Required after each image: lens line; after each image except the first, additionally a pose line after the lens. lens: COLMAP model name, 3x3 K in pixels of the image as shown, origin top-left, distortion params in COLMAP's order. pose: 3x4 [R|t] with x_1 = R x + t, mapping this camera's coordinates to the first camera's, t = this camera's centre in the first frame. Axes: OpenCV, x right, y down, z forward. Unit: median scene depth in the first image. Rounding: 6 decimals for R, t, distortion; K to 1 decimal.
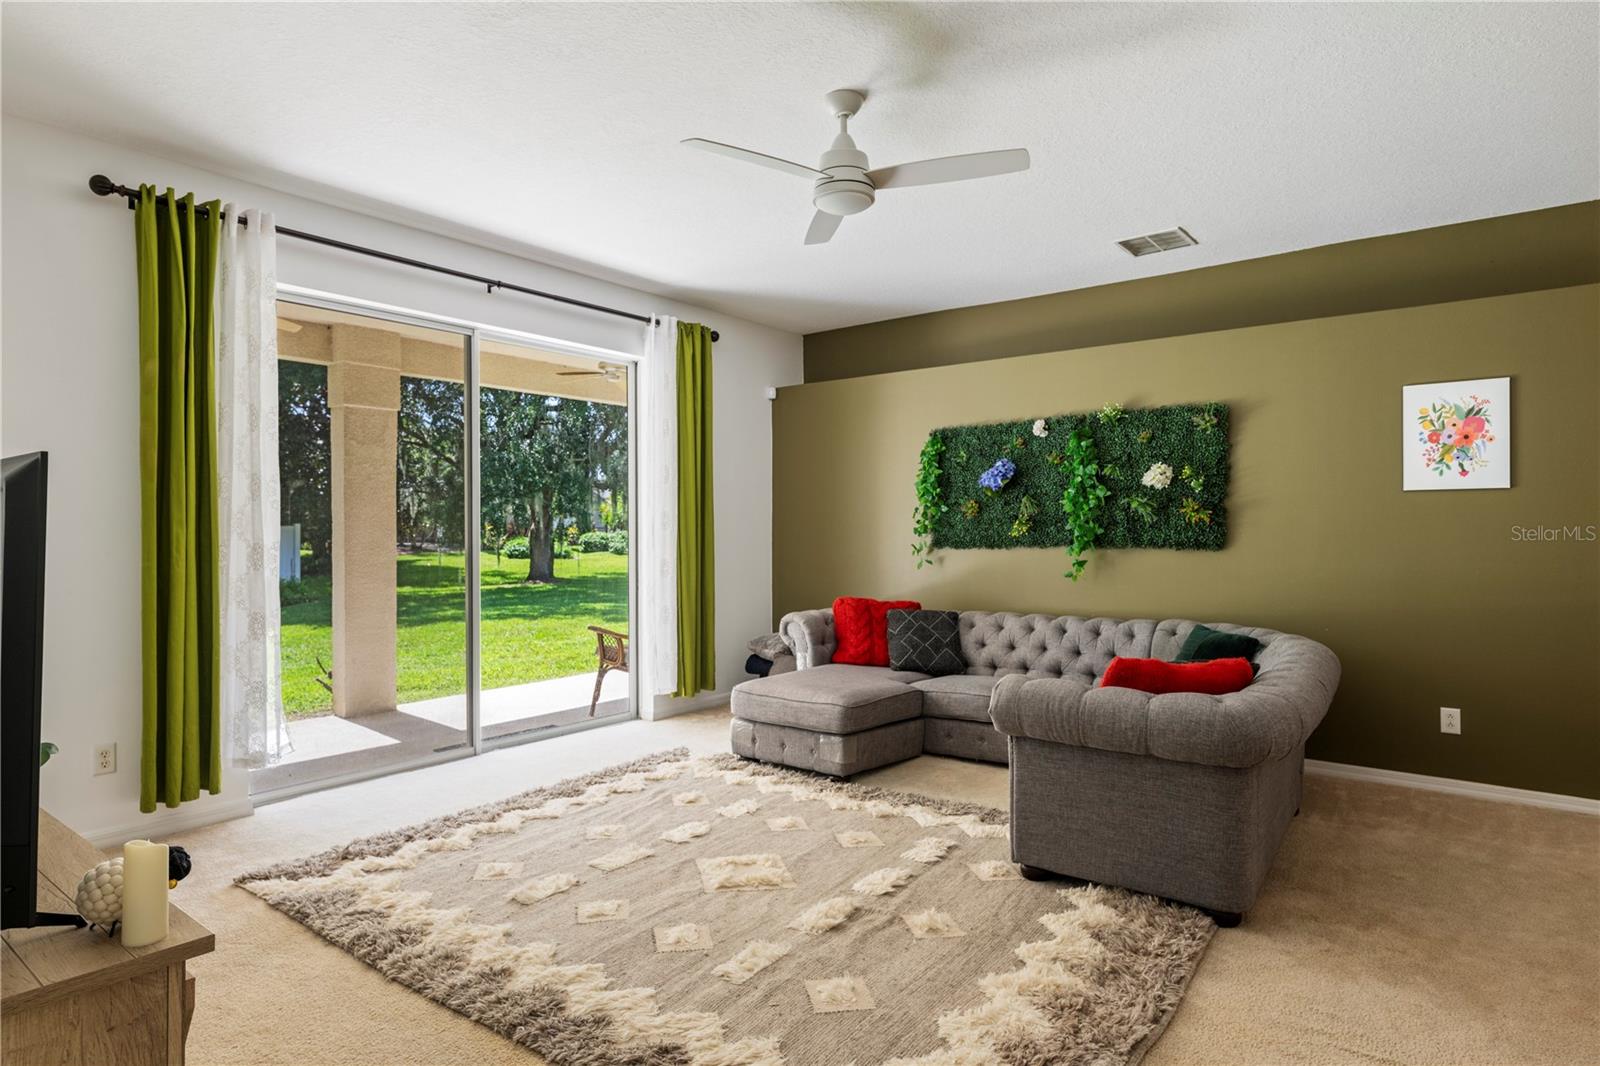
lens RADIAL K [[886.1, 0, 800.8], [0, 886.1, 539.3], [0, 0, 1]] dist [-0.002849, 0.000461]
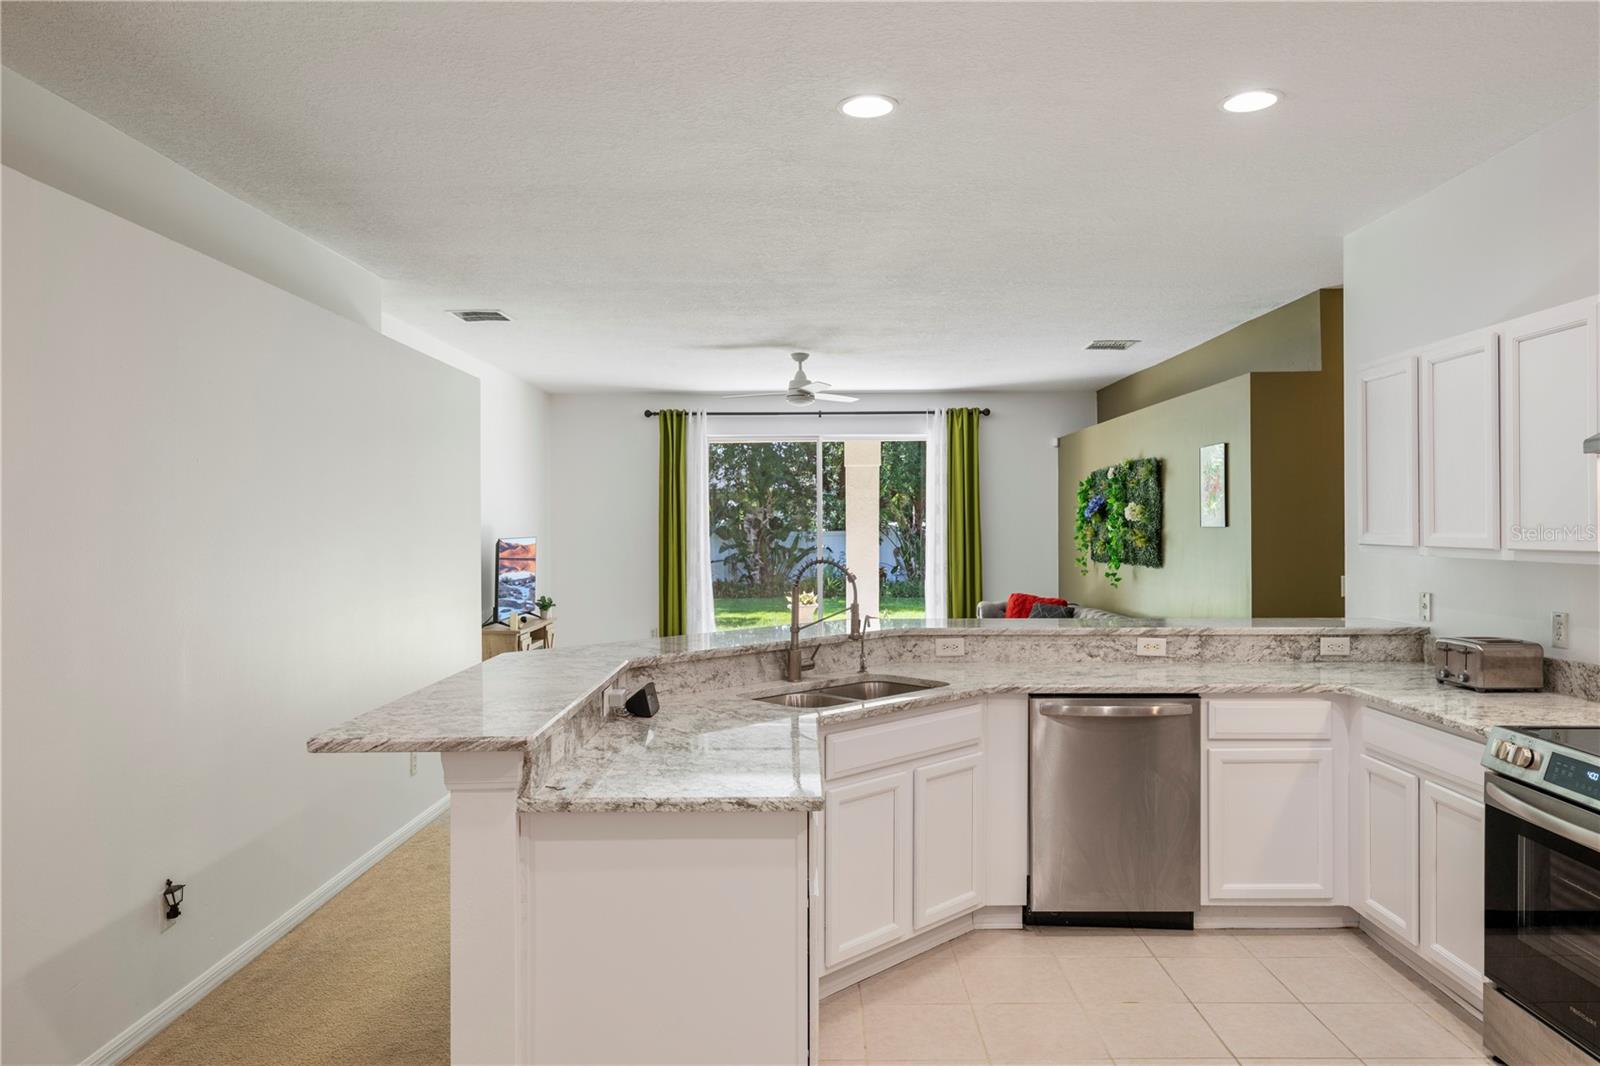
lens RADIAL K [[1079.4, 0, 778.2], [0, 1079.4, 532.7], [0, 0, 1]] dist [0.000475, -0.002072]
pose [[0.585964, 0.008178, -0.810296, 1.655628], [-0.009944, 0.999946, 0.002901, -0.047279], [0.810276, 0.006358, 0.586014, -0.456778]]
